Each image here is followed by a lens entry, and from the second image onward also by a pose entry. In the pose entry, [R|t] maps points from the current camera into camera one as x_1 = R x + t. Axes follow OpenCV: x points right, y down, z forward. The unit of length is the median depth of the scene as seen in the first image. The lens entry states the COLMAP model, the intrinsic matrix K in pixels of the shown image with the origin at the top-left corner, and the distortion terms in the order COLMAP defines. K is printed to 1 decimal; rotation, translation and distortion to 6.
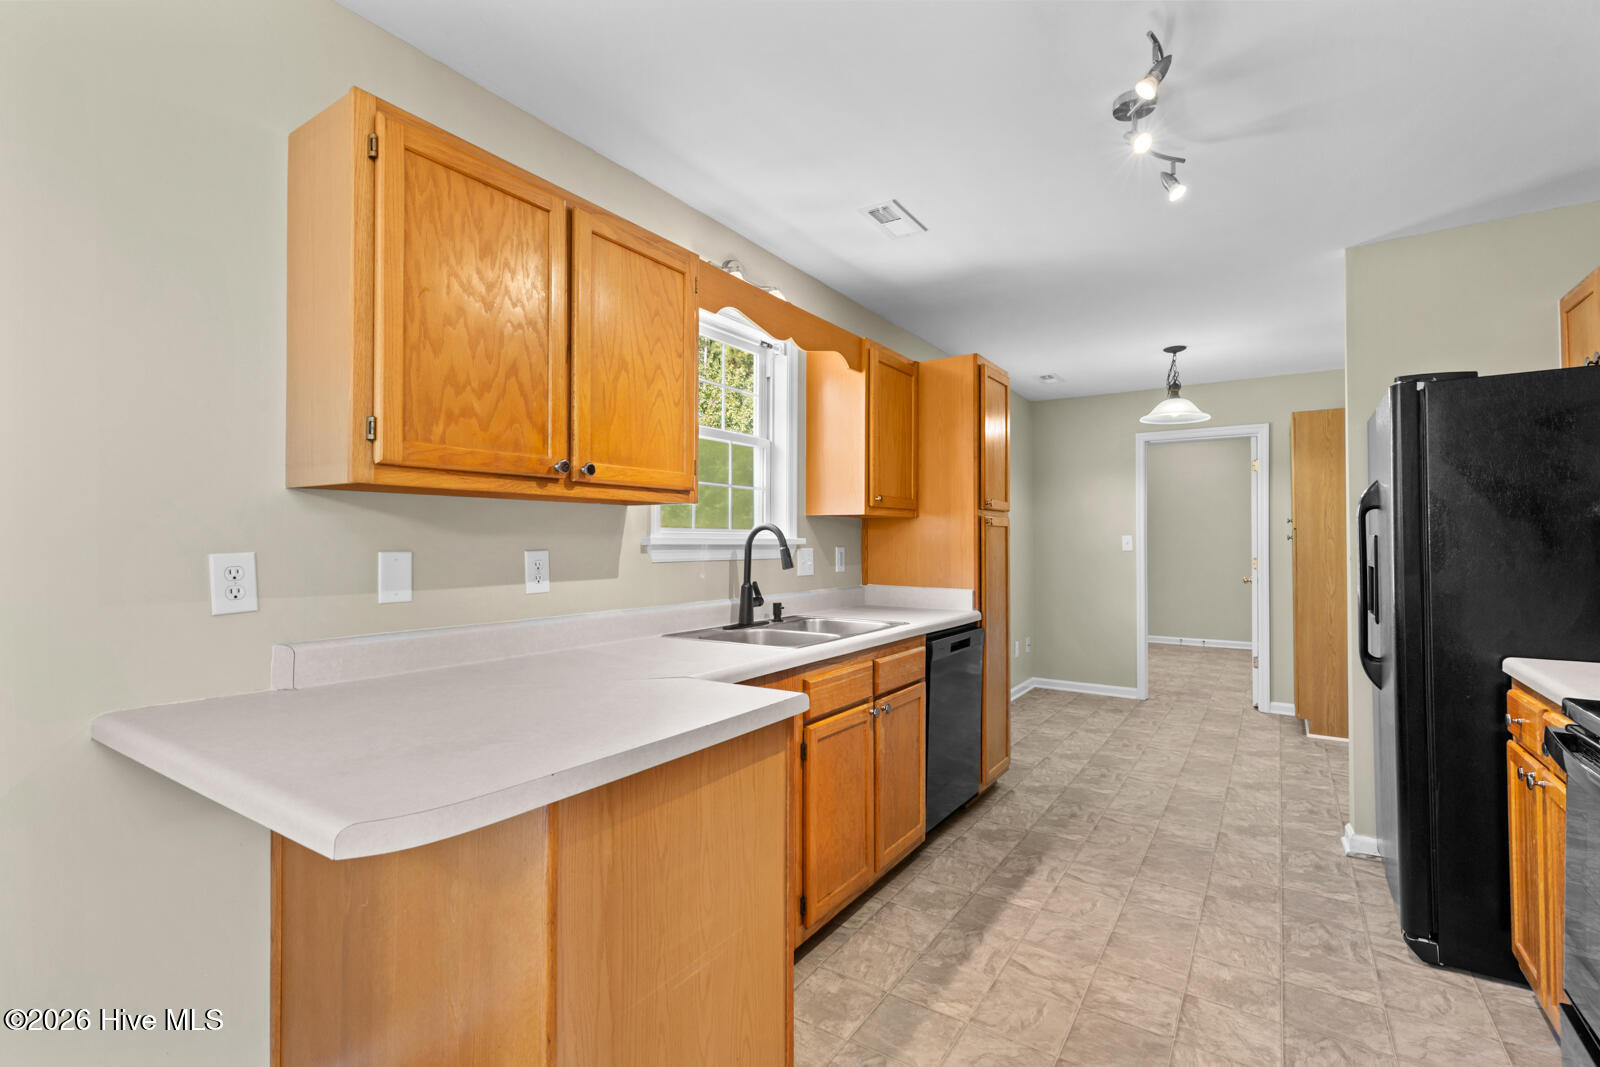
lens RADIAL K [[729.3, 0, 807.3], [0, 729.3, 534.2], [0, 0, 1]] dist [0.004473, 0.000135]
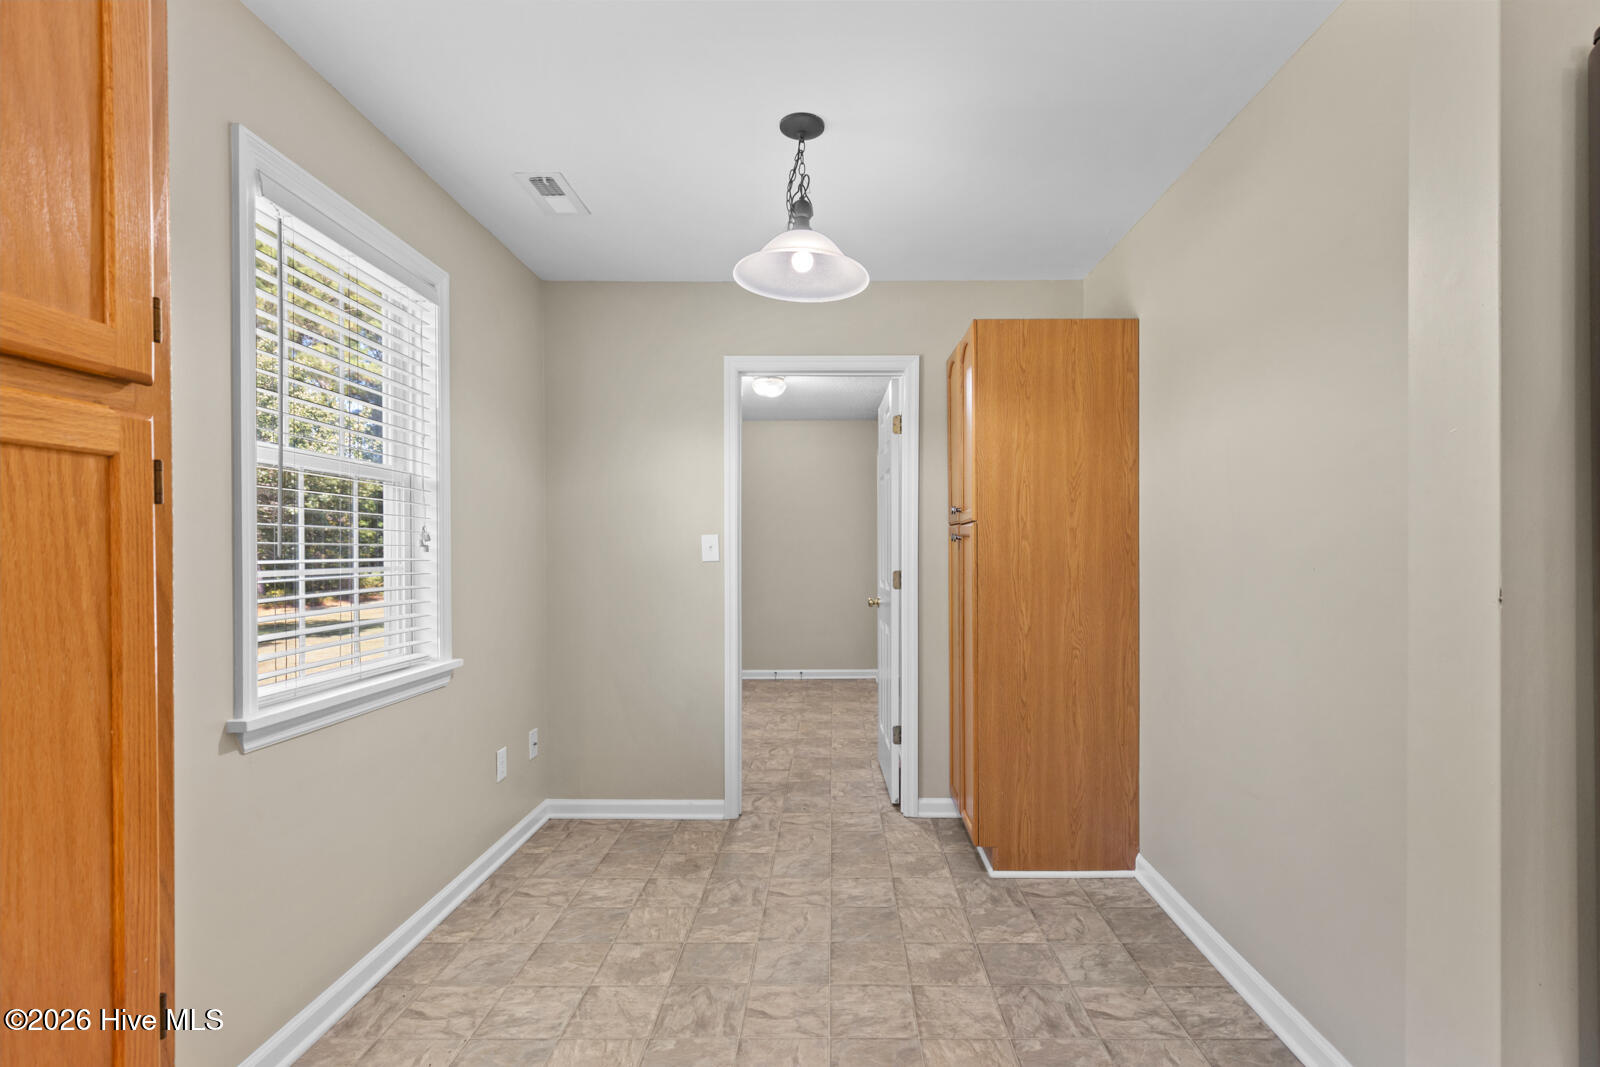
lens RADIAL K [[729.3, 0, 808.6], [0, 729.3, 558.0], [0, 0, 1]] dist [0.004473, 0.000135]
pose [[0.857298, -0.006993, 0.514773, 0.322695], [-0.003844, 0.999793, 0.019984, 0.012871], [-0.514806, -0.019111, 0.857094, 0.721077]]
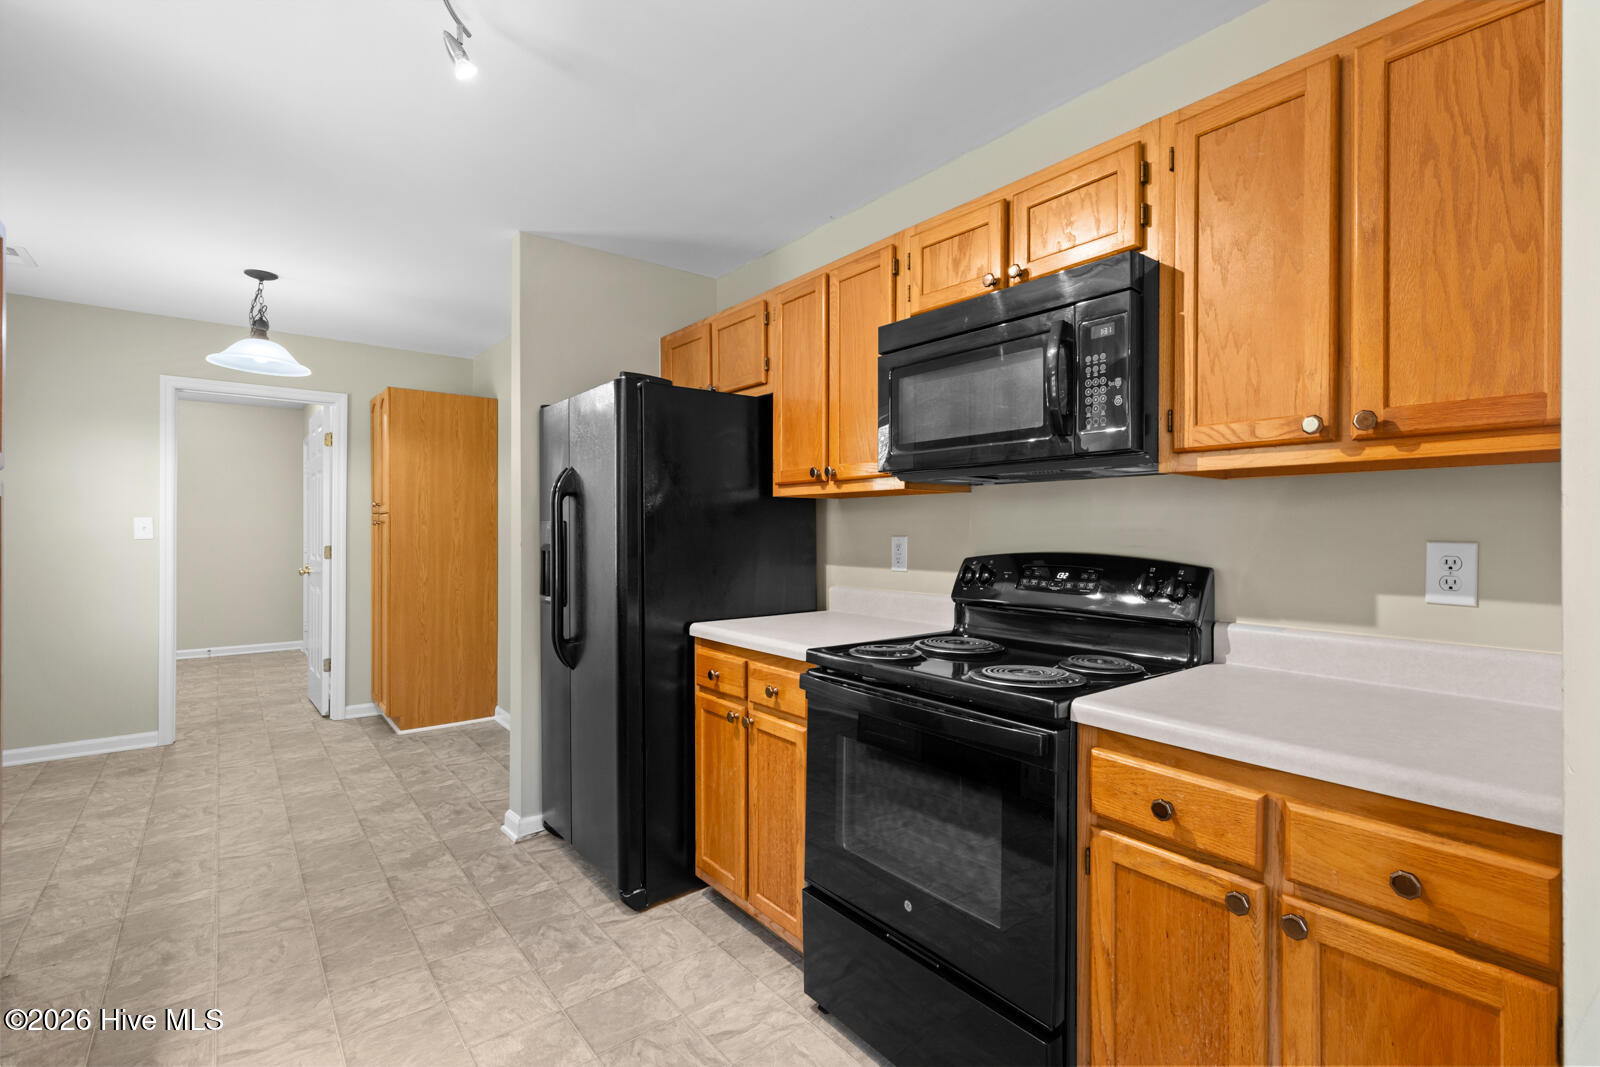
lens RADIAL K [[729.3, 0, 841.4], [0, 729.3, 528.8], [0, 0, 1]] dist [0.004473, 0.000135]
pose [[0.286565, 0.003237, 0.958055, -0.068573], [-0.013493, 0.999909, 0.000658, 0.004824], [-0.957966, -0.013116, 0.286583, 0.234758]]
